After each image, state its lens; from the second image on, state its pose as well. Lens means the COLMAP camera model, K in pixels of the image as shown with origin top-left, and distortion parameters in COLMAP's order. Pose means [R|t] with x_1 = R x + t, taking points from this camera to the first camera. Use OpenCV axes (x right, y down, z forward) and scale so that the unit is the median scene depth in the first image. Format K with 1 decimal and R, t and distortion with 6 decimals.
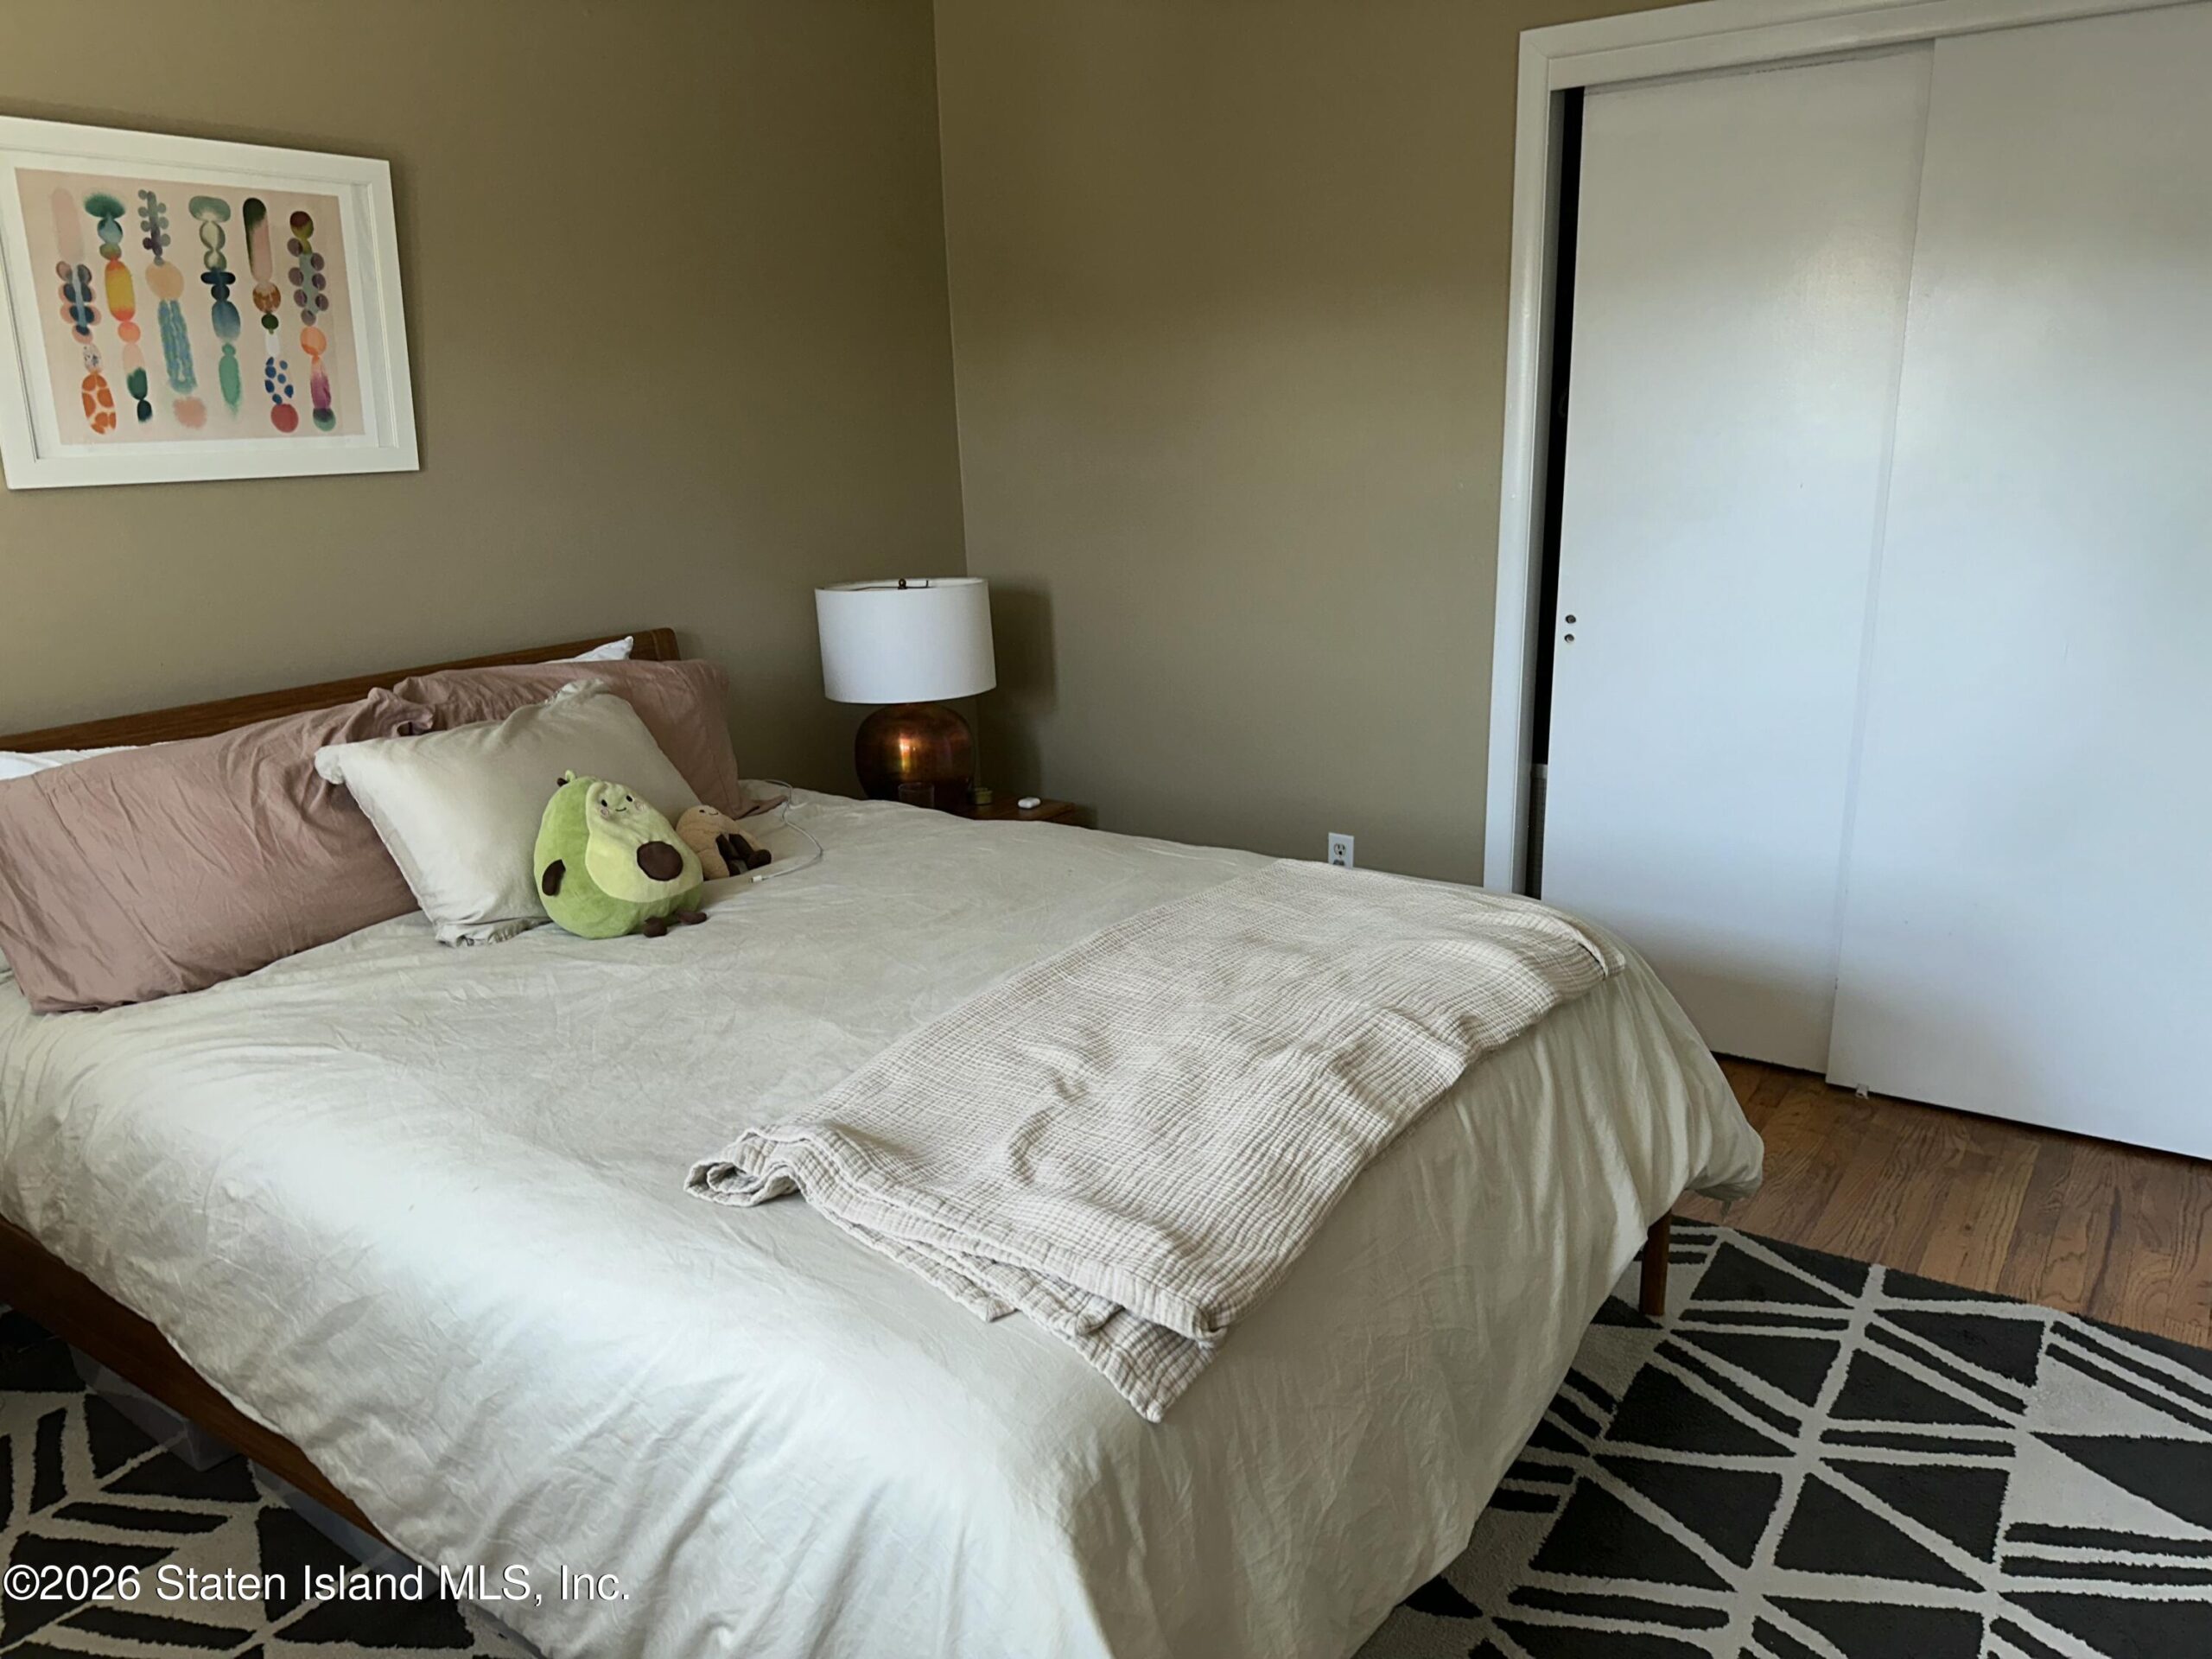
lens RADIAL K [[1582.8, 0, 1092.5], [0, 1582.8, 842.0], [0, 0, 1]] dist [0.041587, -0.052366]
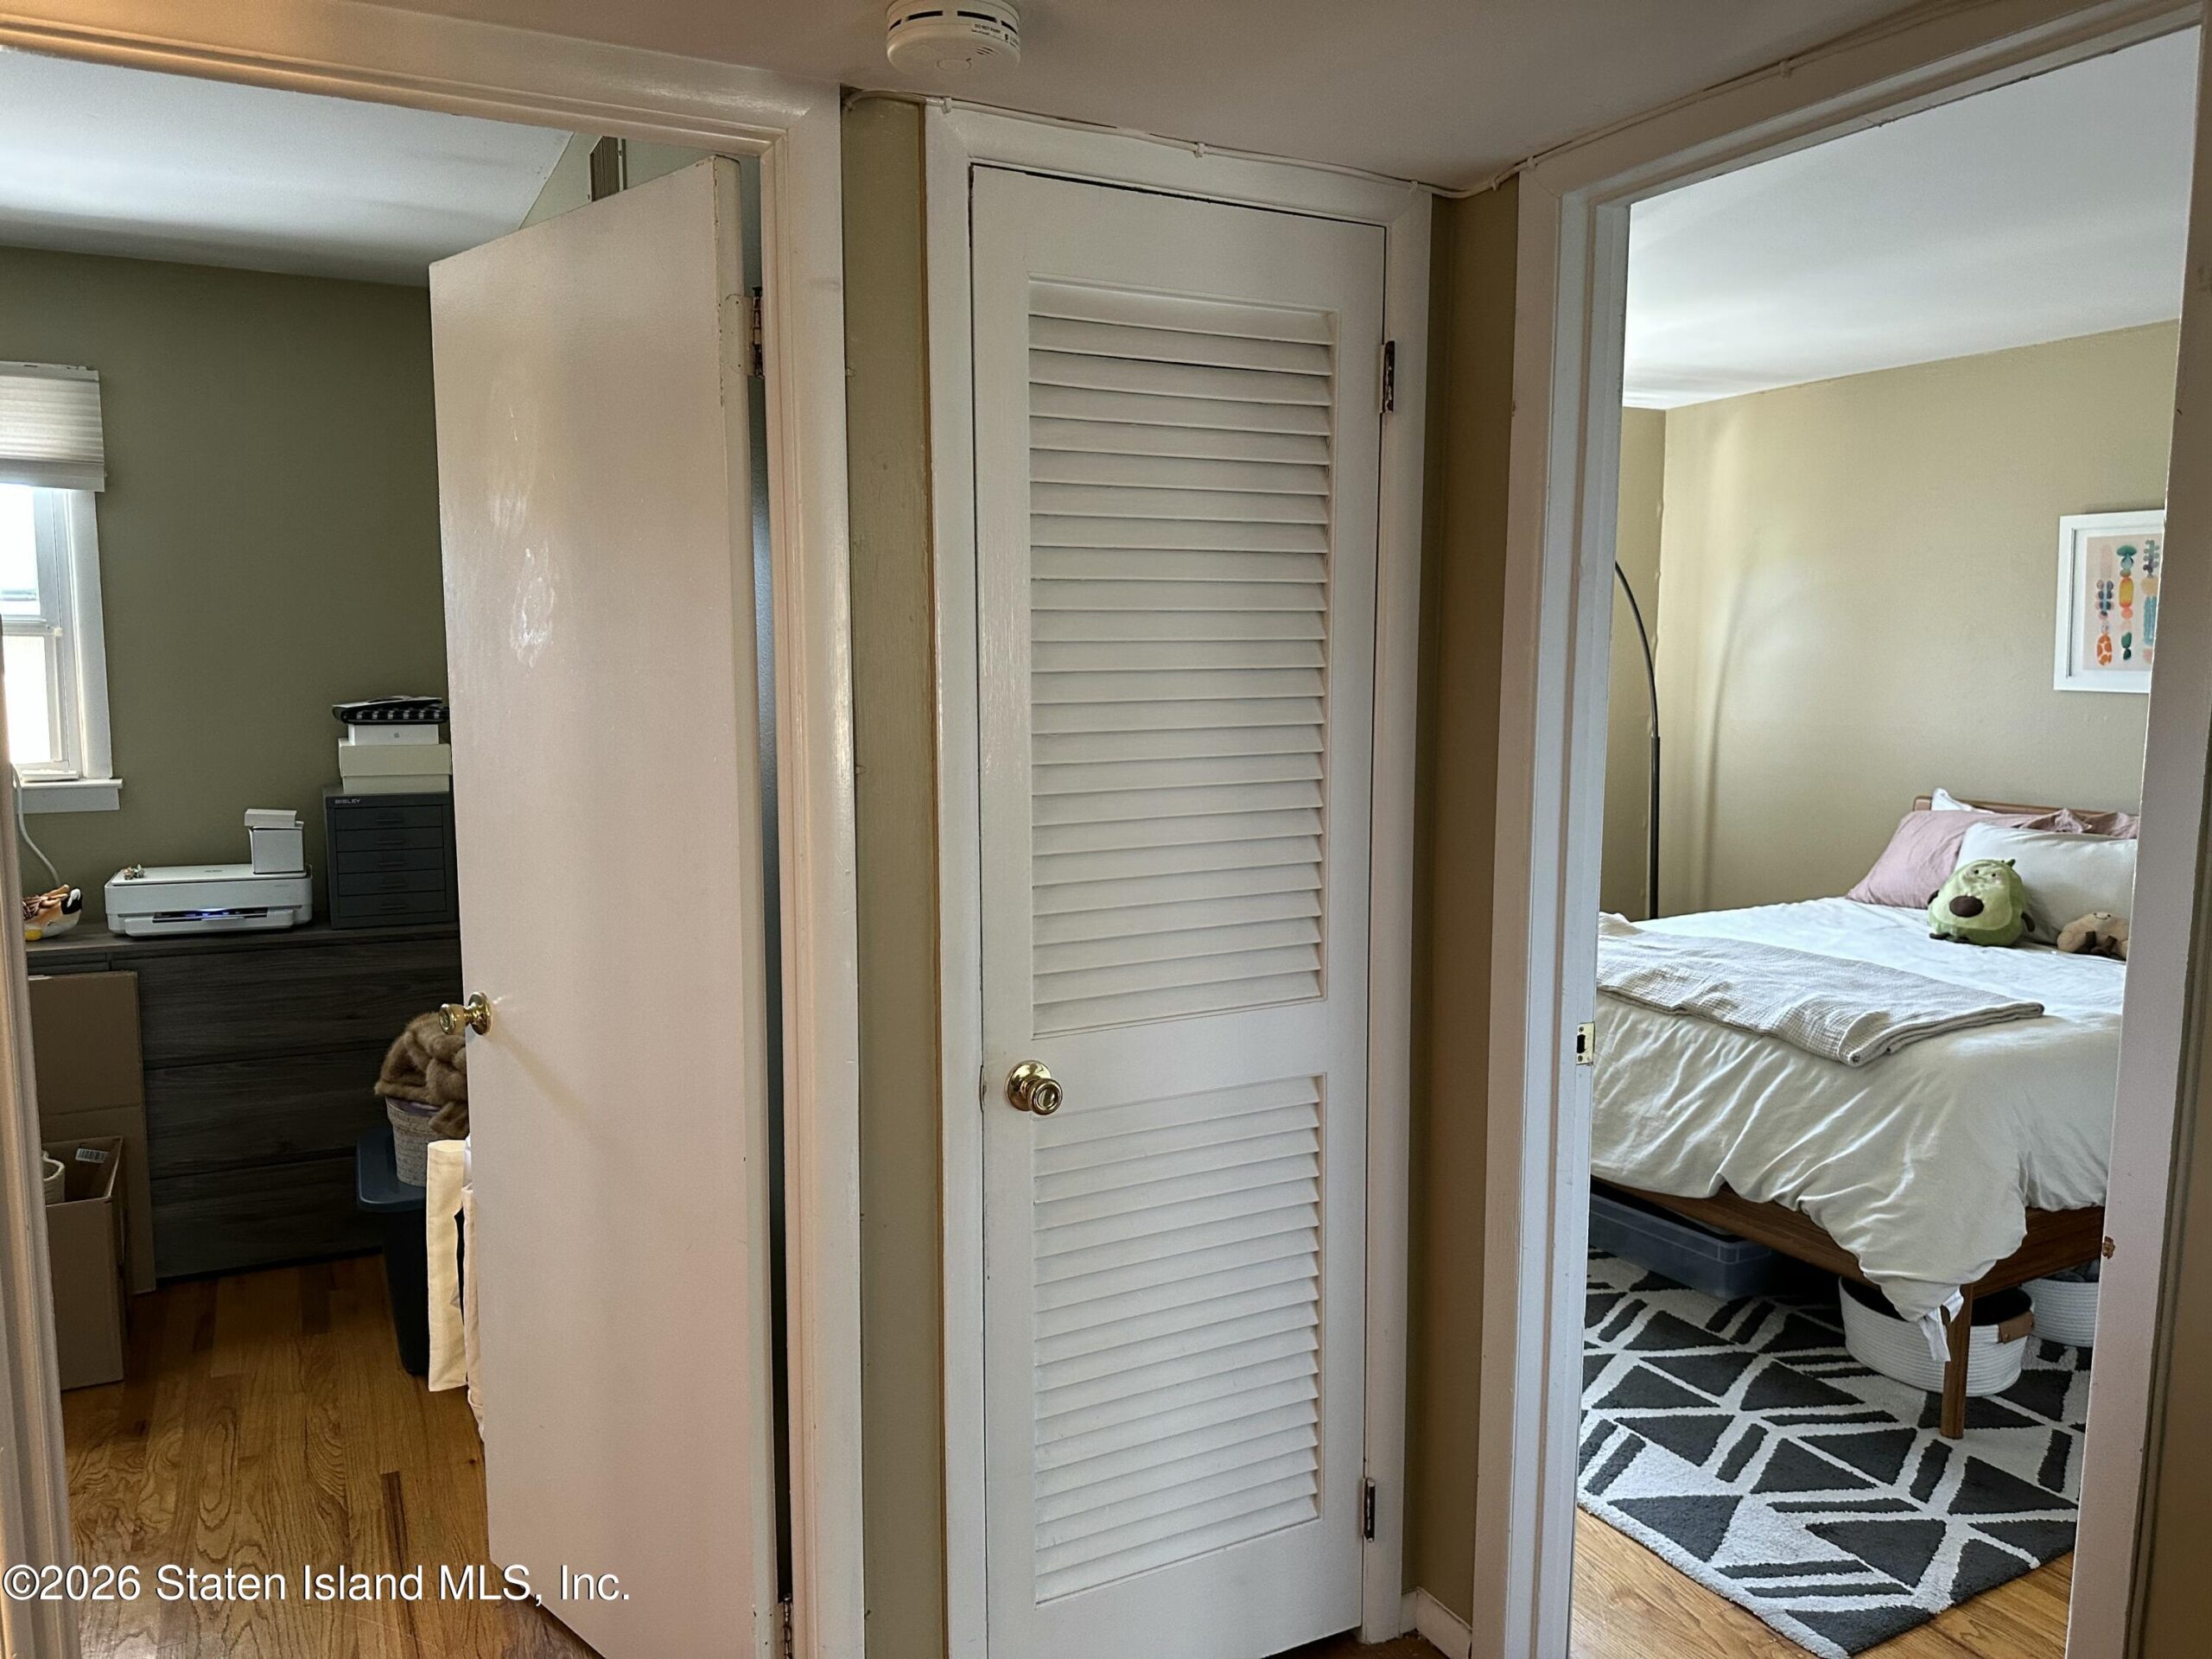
lens RADIAL K [[1582.8, 0, 1100.8], [0, 1582.8, 829.5], [0, 0, 1]] dist [0.041587, -0.052366]
pose [[-0.463674, 0.126282, -0.876960, 1.611694], [-0.223440, 0.941133, 0.253662, -0.283372], [0.857369, 0.313564, -0.408162, 0.799819]]
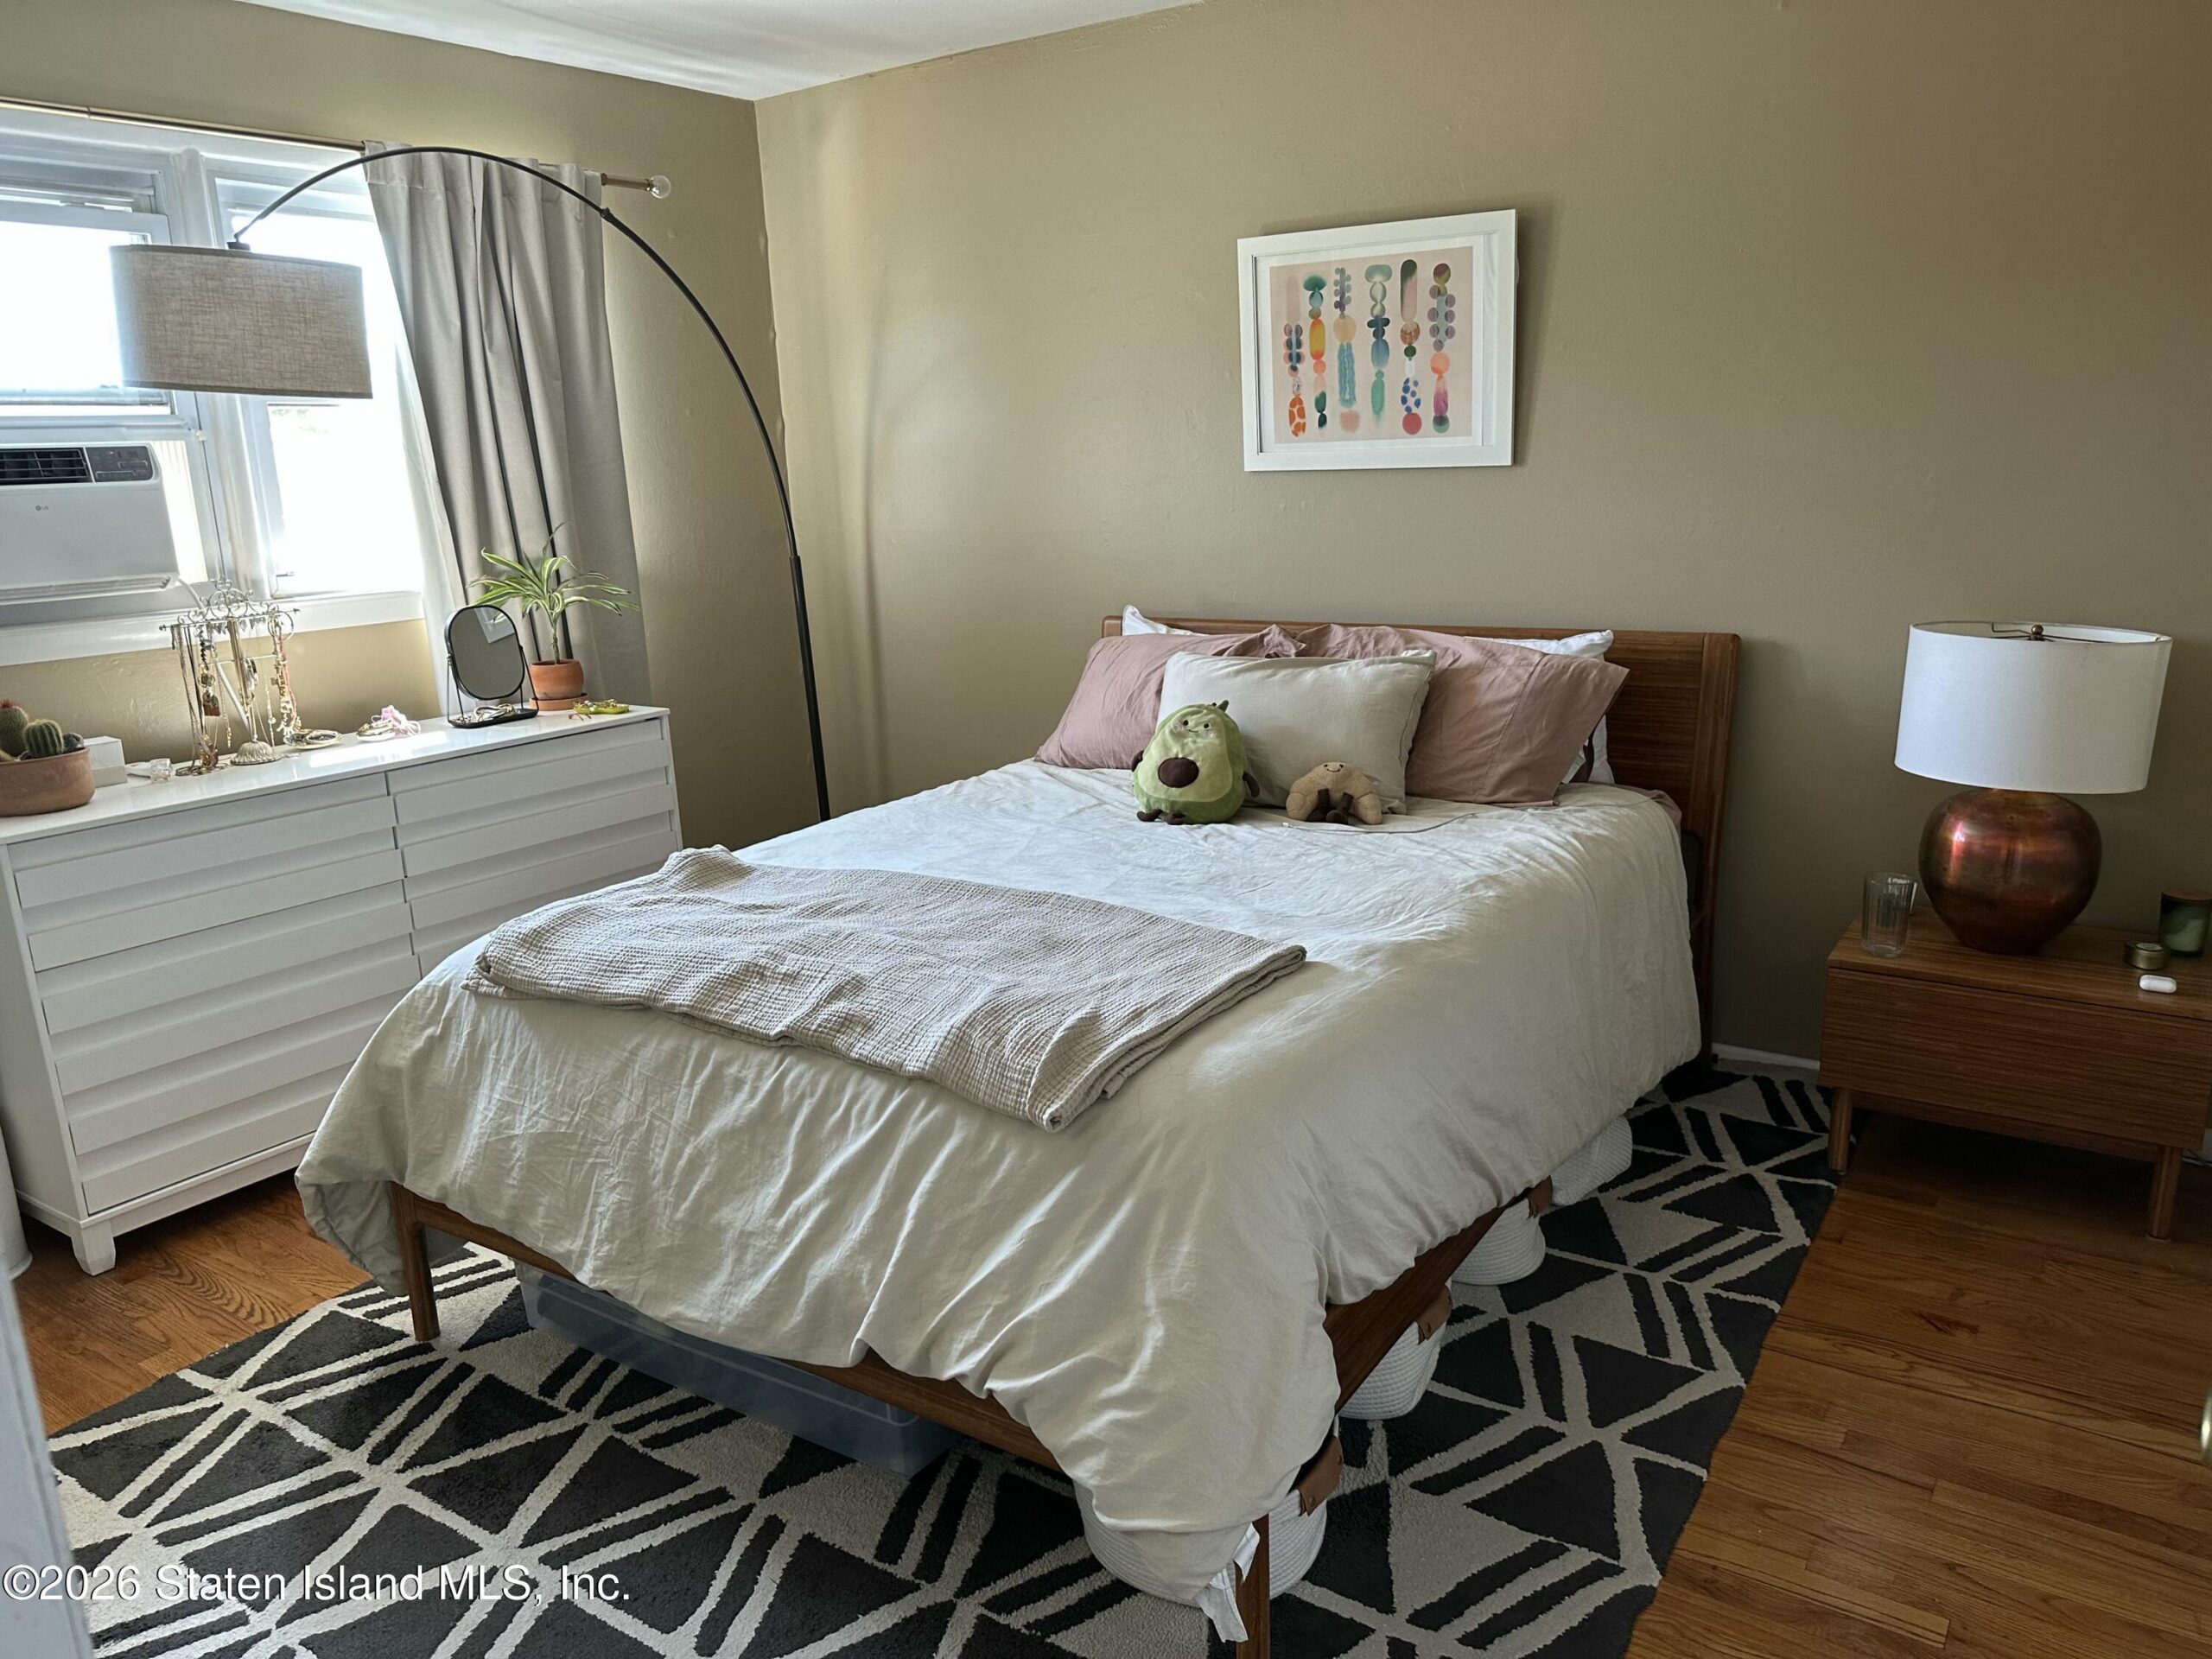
lens RADIAL K [[1582.8, 0, 1119.0], [0, 1582.8, 855.2], [0, 0, 1]] dist [0.041587, -0.052366]
pose [[0.007830, 0.271612, -0.962375, 0.926285], [-0.232954, 0.936420, 0.262391, -0.235965], [0.972456, 0.222135, 0.070605, 0.804332]]
